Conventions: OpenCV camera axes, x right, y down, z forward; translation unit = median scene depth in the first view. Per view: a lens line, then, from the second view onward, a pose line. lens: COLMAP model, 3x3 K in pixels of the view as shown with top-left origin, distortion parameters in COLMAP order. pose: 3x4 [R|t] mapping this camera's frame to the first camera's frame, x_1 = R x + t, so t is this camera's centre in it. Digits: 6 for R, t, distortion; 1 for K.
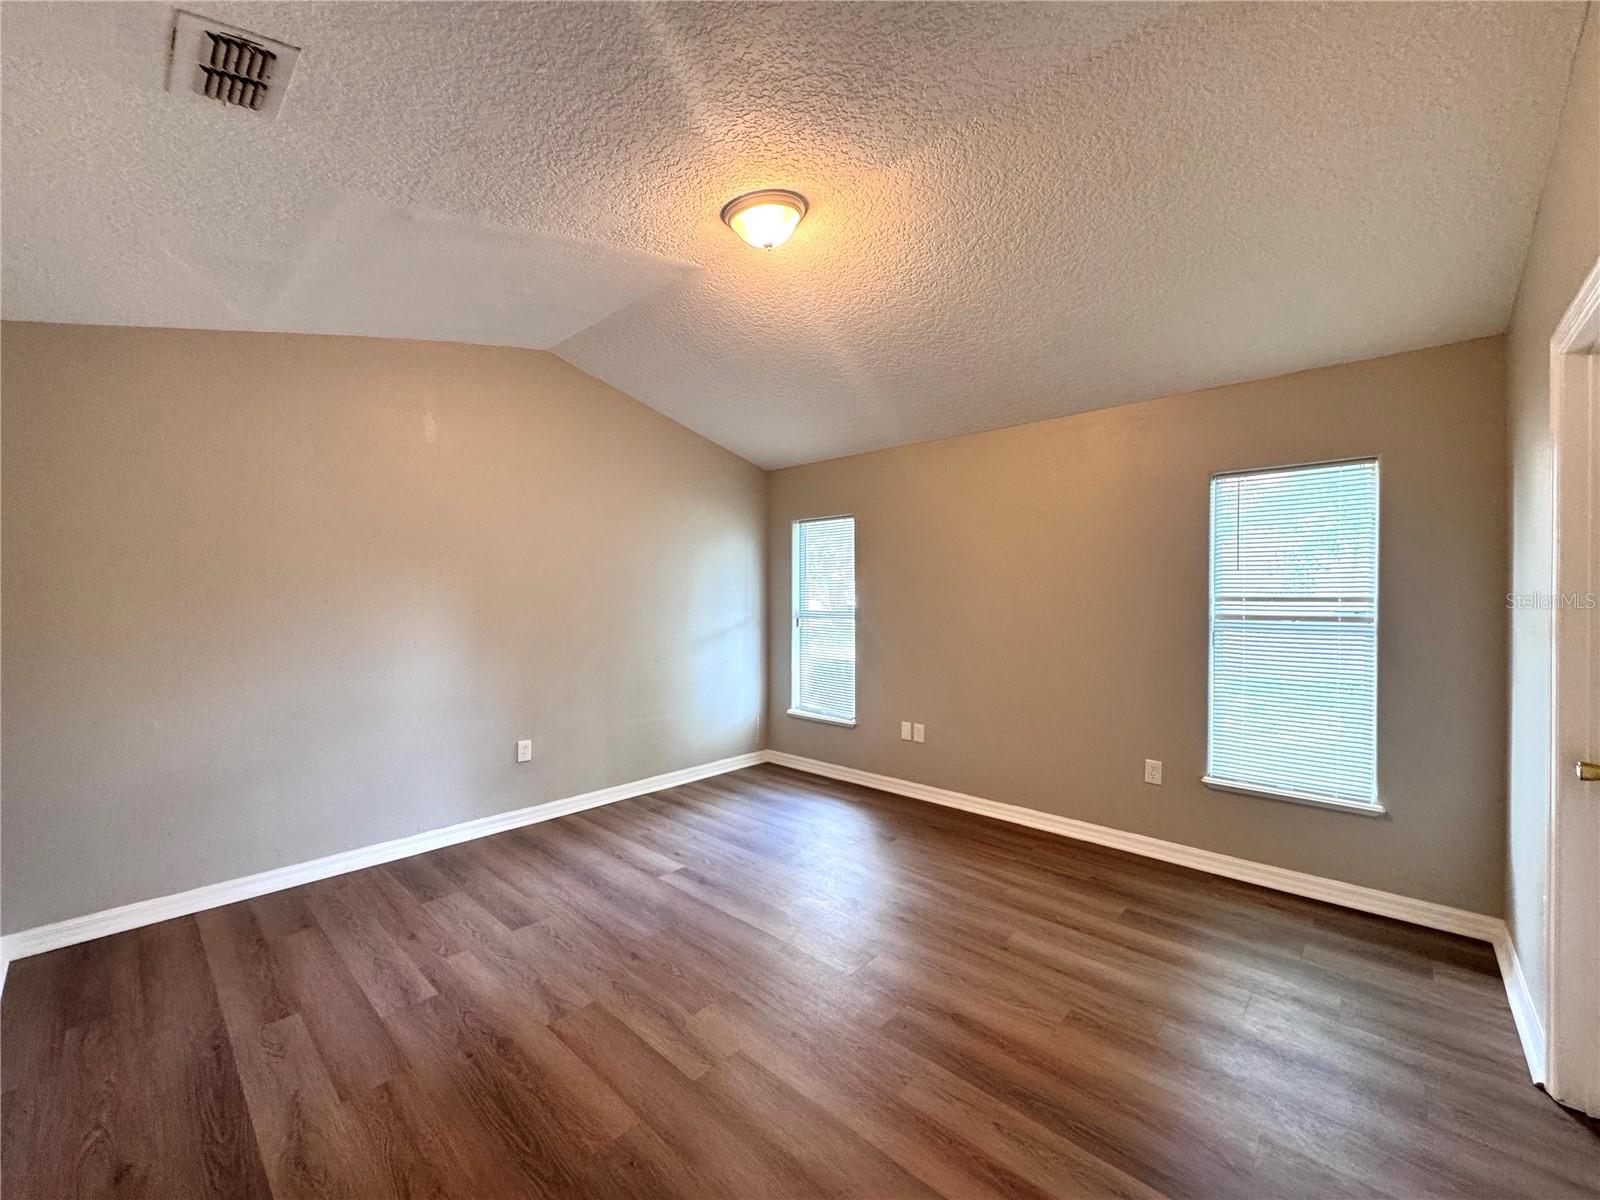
lens RADIAL K [[639.5, 0, 800.0], [0, 639.5, 600.0], [0, 0, 1]] dist [0.000166, 0.000028]
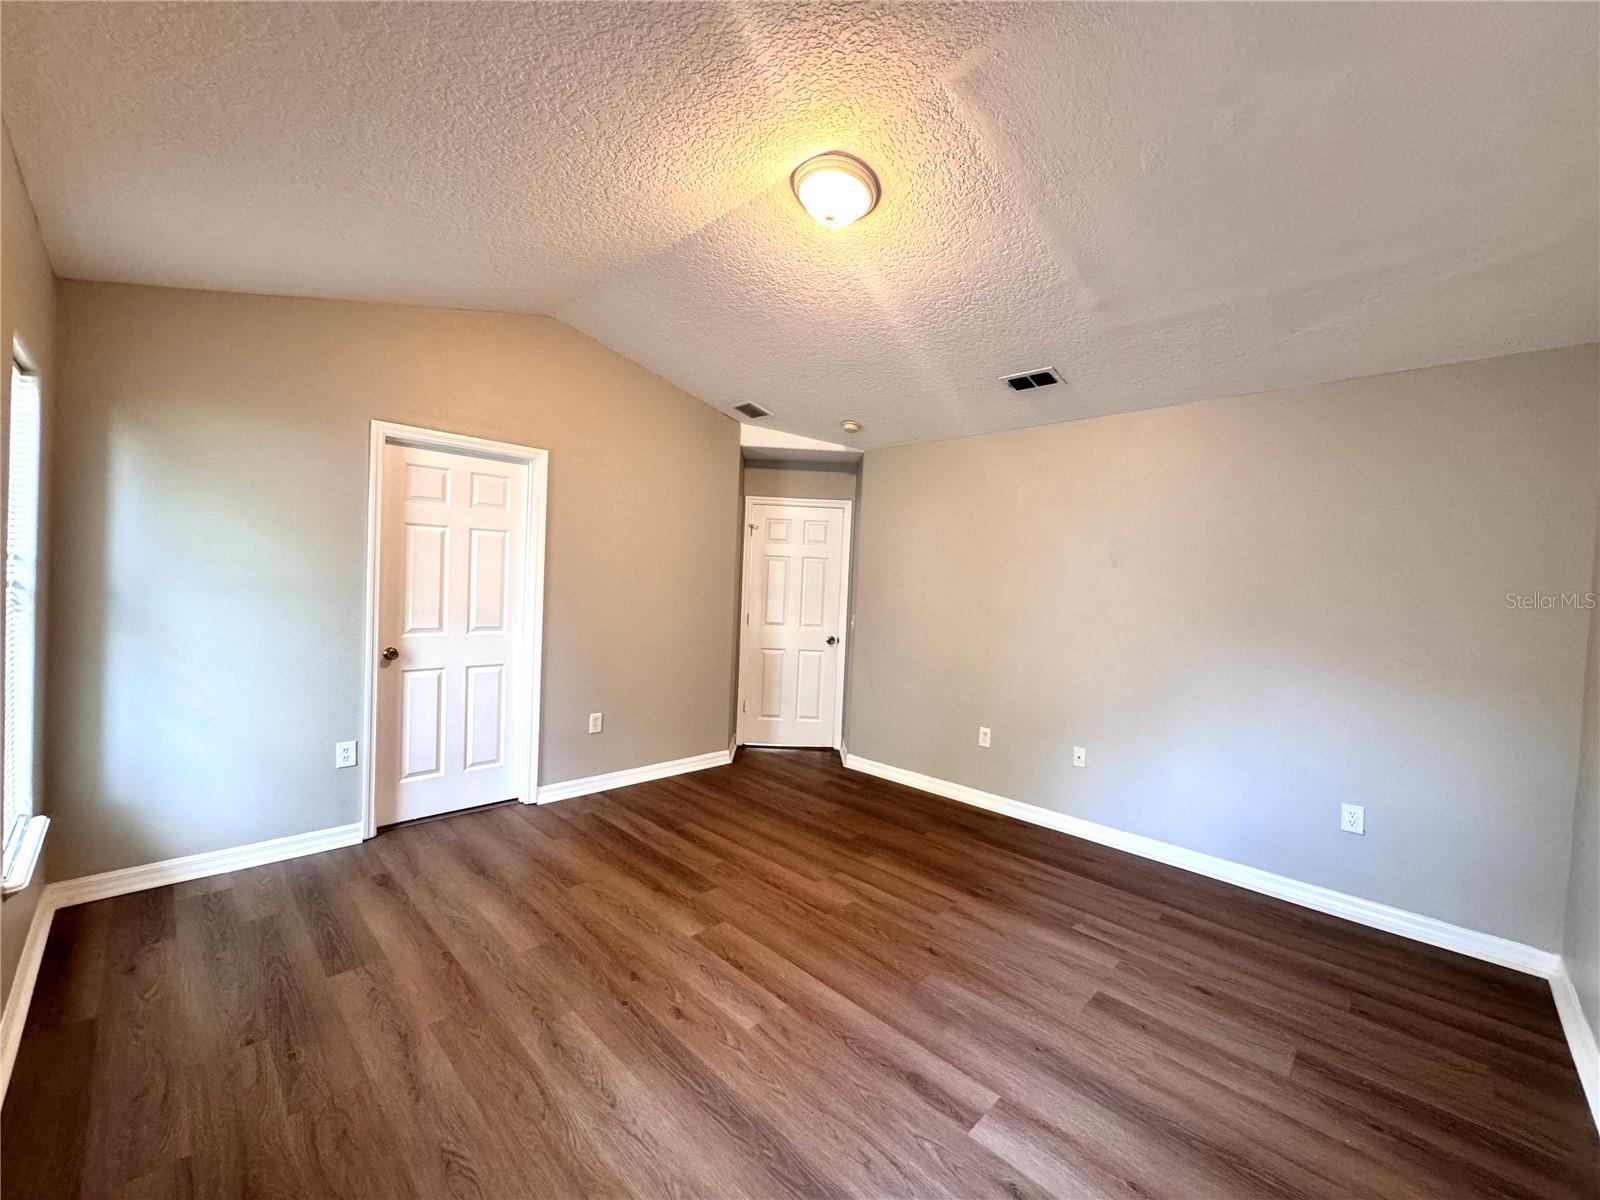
lens RADIAL K [[639.5, 0, 800.0], [0, 639.5, 600.0], [0, 0, 1]] dist [0.000166, 0.000028]
pose [[-0.998423, -0.045553, 0.032805, -0.062279], [-0.044543, 0.998531, 0.030866, -0.013780], [-0.034162, 0.029357, -0.998985, 2.058071]]
